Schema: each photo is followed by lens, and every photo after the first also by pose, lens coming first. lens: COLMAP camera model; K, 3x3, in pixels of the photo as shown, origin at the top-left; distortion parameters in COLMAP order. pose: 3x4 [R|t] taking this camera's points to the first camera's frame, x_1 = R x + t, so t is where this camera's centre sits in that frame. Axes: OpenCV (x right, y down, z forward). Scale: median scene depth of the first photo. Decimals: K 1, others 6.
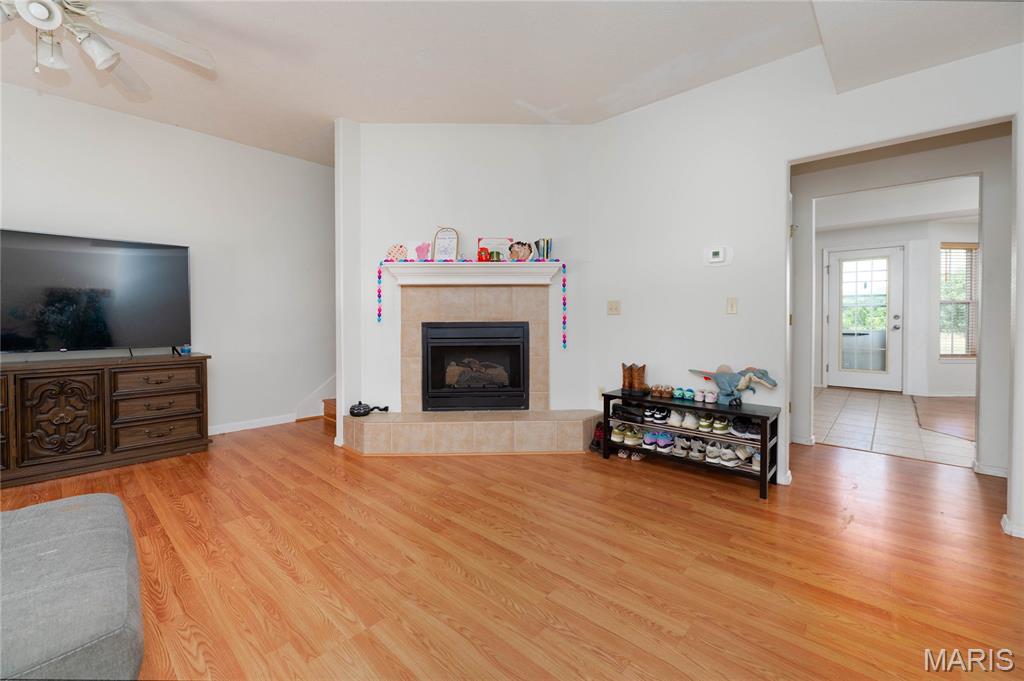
lens RADIAL K [[412.1, 0, 514.1], [0, 412.1, 323.9], [0, 0, 1]] dist [-0.005353, -0.000449]
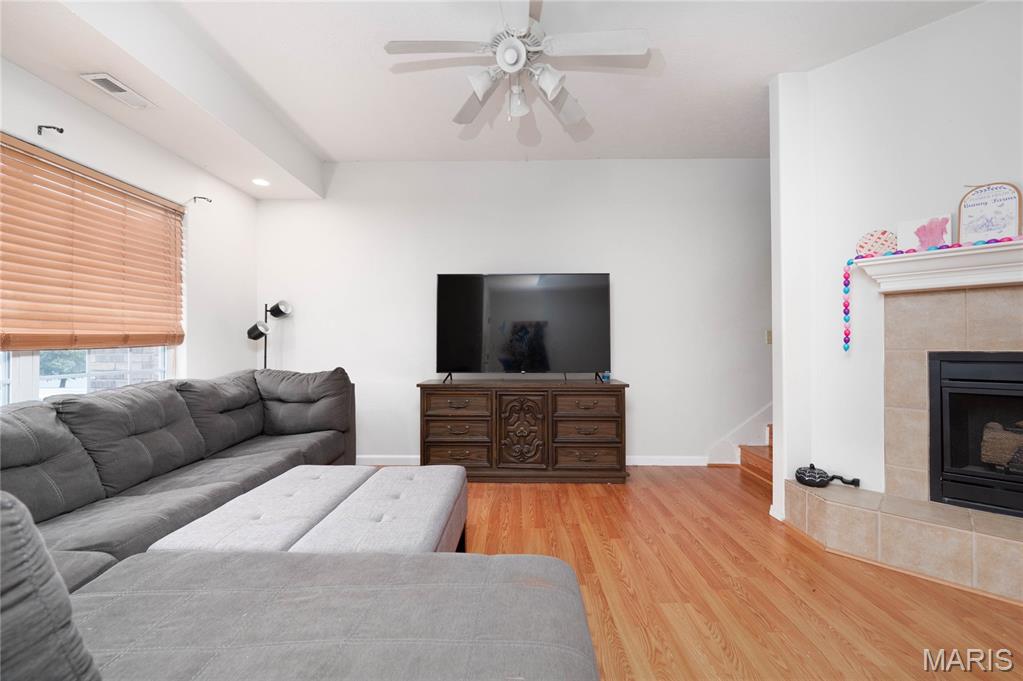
lens RADIAL K [[424.5, 0, 511.5], [0, 424.5, 340.5], [0, 0, 1]] dist [-0.001484, -0.000161]
pose [[0.656167, -0.007432, -0.754579, -0.175676], [-0.009234, 0.999798, -0.017877, -0.003923], [0.754559, 0.018698, 0.655966, 0.150059]]
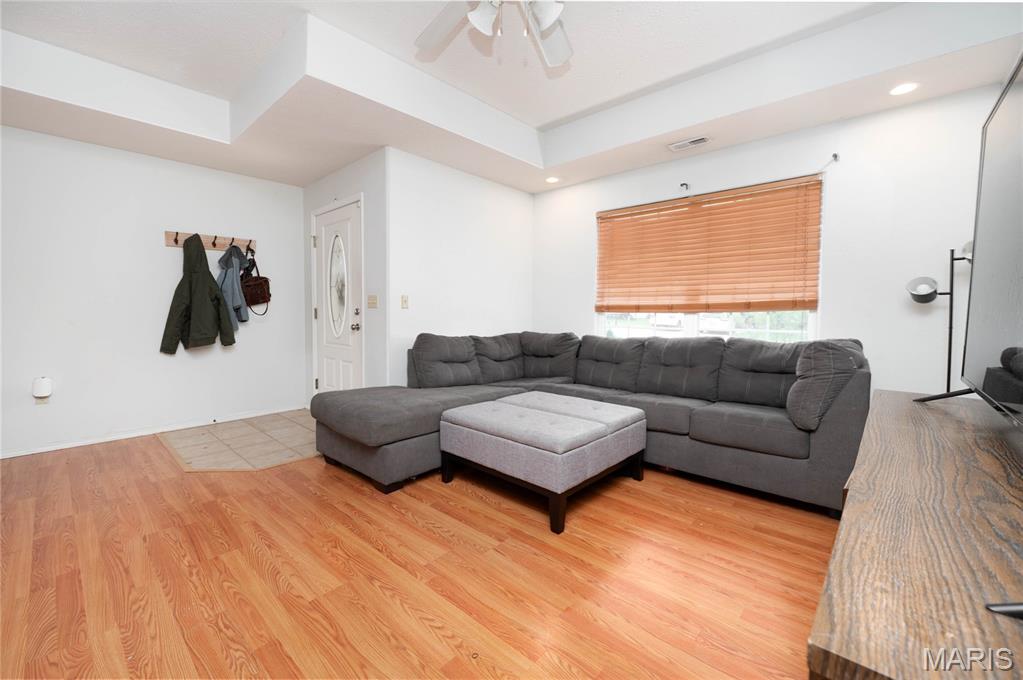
lens RADIAL K [[419.6, 0, 516.2], [0, 419.6, 331.3], [0, 0, 1]] dist [-0.009448, -0.000397]
pose [[-0.999999, -0.000594, 0.000878, -0.661531], [-0.000542, 0.998300, 0.058283, -0.010668], [-0.000911, 0.058283, -0.998300, 1.115611]]
